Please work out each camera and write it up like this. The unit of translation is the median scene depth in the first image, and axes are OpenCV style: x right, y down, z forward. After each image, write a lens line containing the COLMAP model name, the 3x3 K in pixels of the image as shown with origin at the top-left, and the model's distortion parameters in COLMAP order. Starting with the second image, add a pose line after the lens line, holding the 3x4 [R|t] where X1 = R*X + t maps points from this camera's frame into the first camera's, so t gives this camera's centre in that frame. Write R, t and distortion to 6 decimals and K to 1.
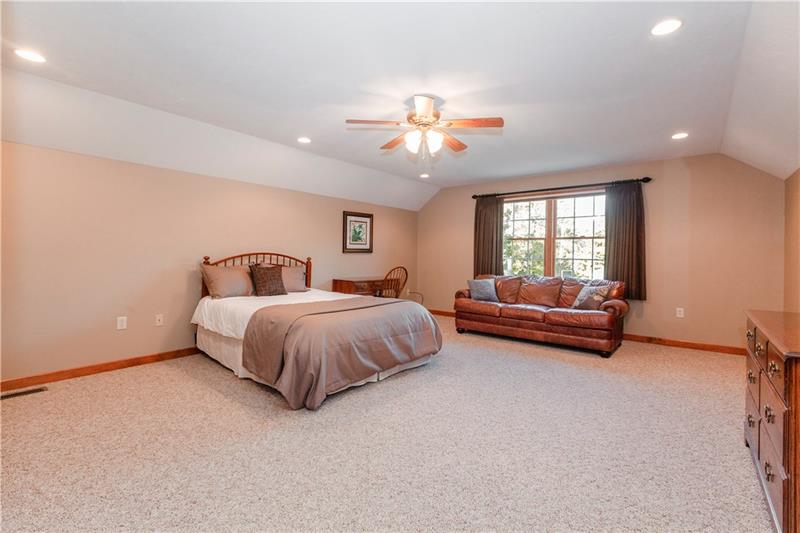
lens RADIAL K [[367.5, 0, 402.4], [0, 367.5, 260.9], [0, 0, 1]] dist [-0.001537, -0.000755]
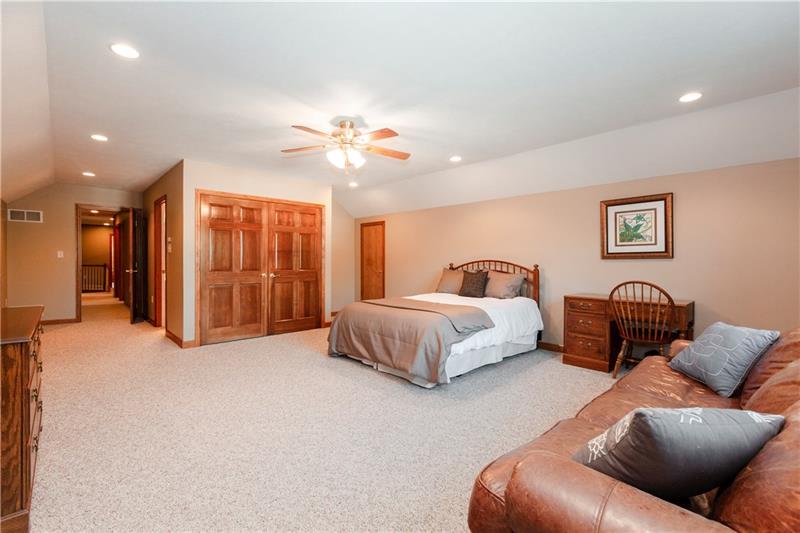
lens RADIAL K [[359.1, 0, 402.5], [0, 359.1, 266.5], [0, 0, 1]] dist [-0.000401, -0.000256]
pose [[-0.134012, 0.001024, -0.990979, 0.714177], [-0.021006, 0.999772, 0.003873, -0.001531], [0.990757, 0.021335, -0.133960, 0.842540]]
